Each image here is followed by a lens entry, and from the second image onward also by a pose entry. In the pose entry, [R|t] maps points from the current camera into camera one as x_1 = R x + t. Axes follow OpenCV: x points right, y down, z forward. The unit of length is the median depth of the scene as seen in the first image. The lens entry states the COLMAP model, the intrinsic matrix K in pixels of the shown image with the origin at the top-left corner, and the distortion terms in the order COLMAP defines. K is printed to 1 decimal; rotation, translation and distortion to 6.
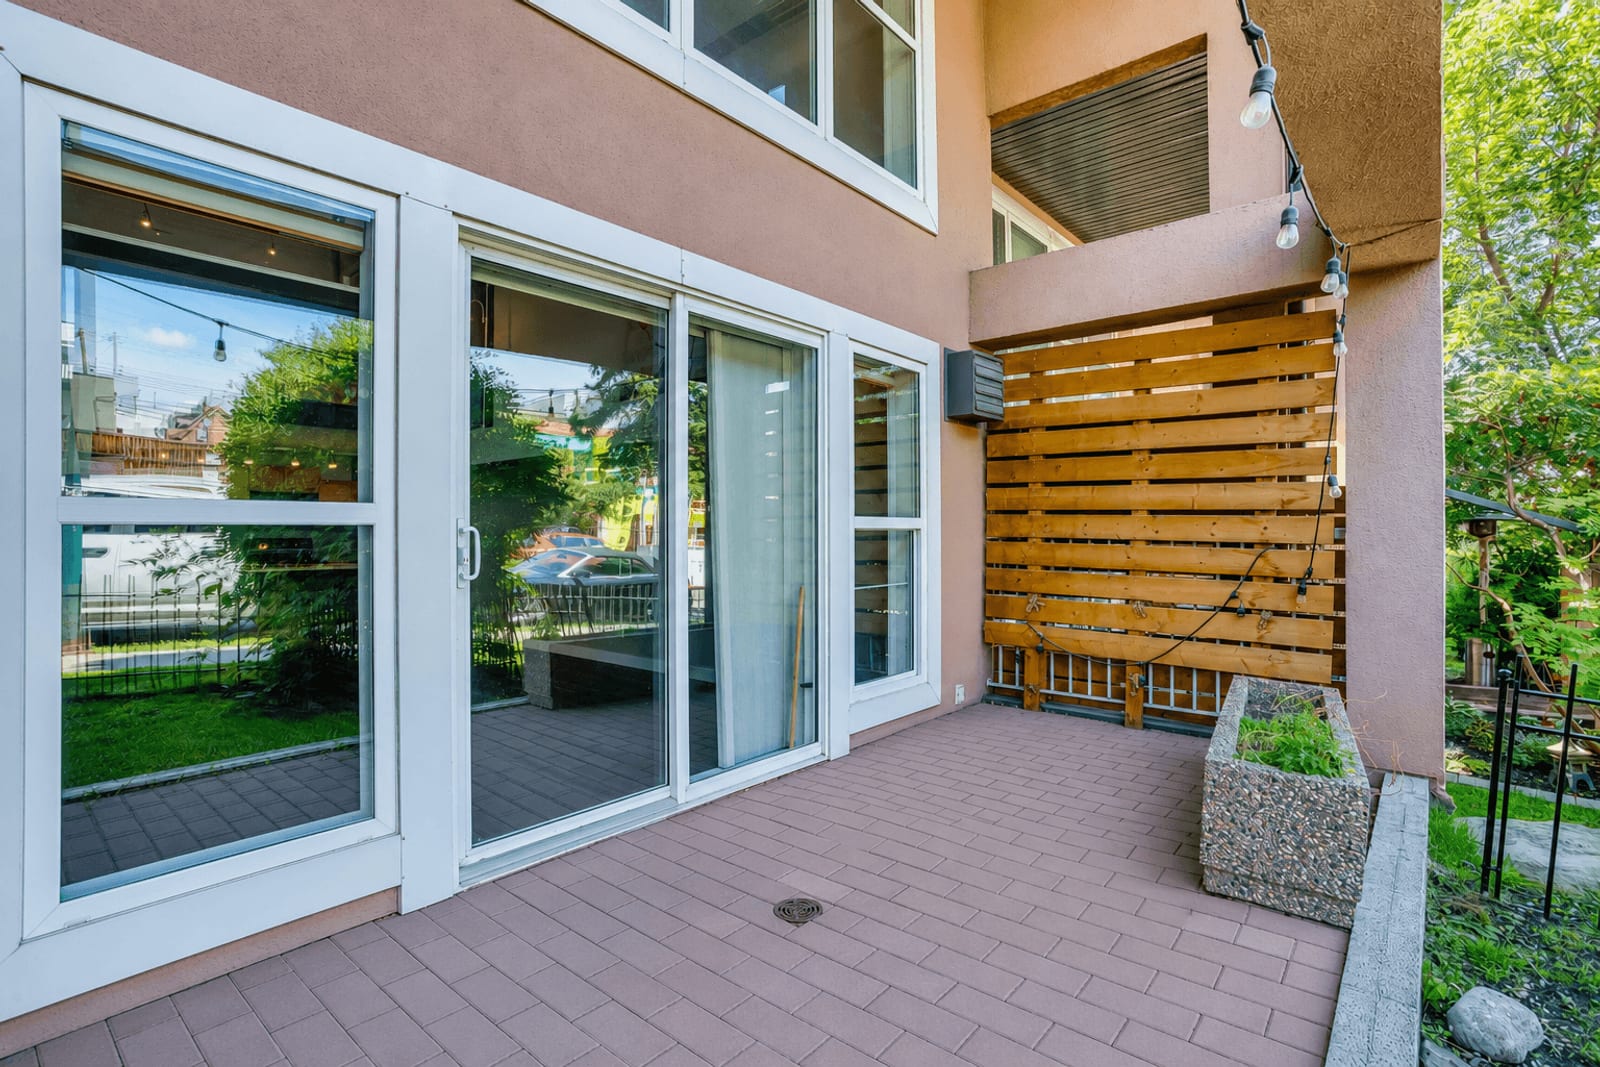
lens RADIAL K [[768.2, 0, 793.0], [0, 768.2, 527.6], [0, 0, 1]] dist [-0.041289, 0.017941]
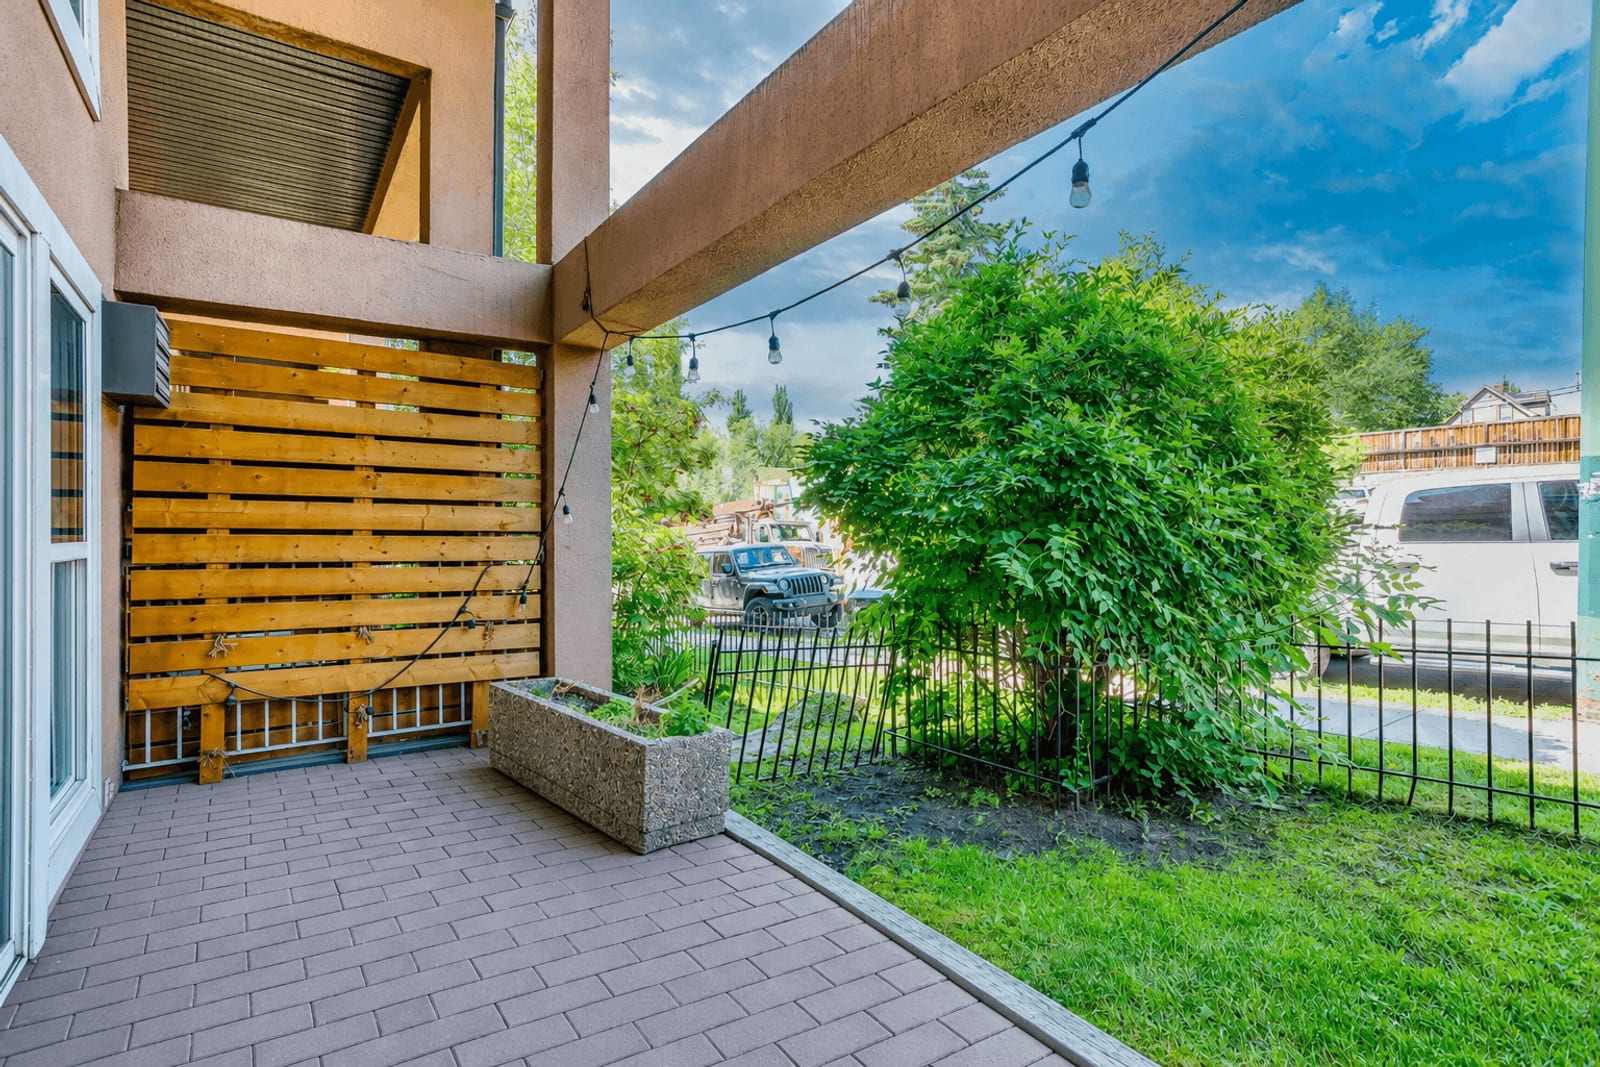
lens RADIAL K [[791.8, 0, 797.3], [0, 791.8, 534.7], [0, 0, 1]] dist [-0.045622, 0.014596]
pose [[0.257047, 0.001376, 0.966398, -0.344243], [0.010796, 0.999933, -0.004295, -0.007468], [-0.966339, 0.011537, 0.257015, 0.235147]]
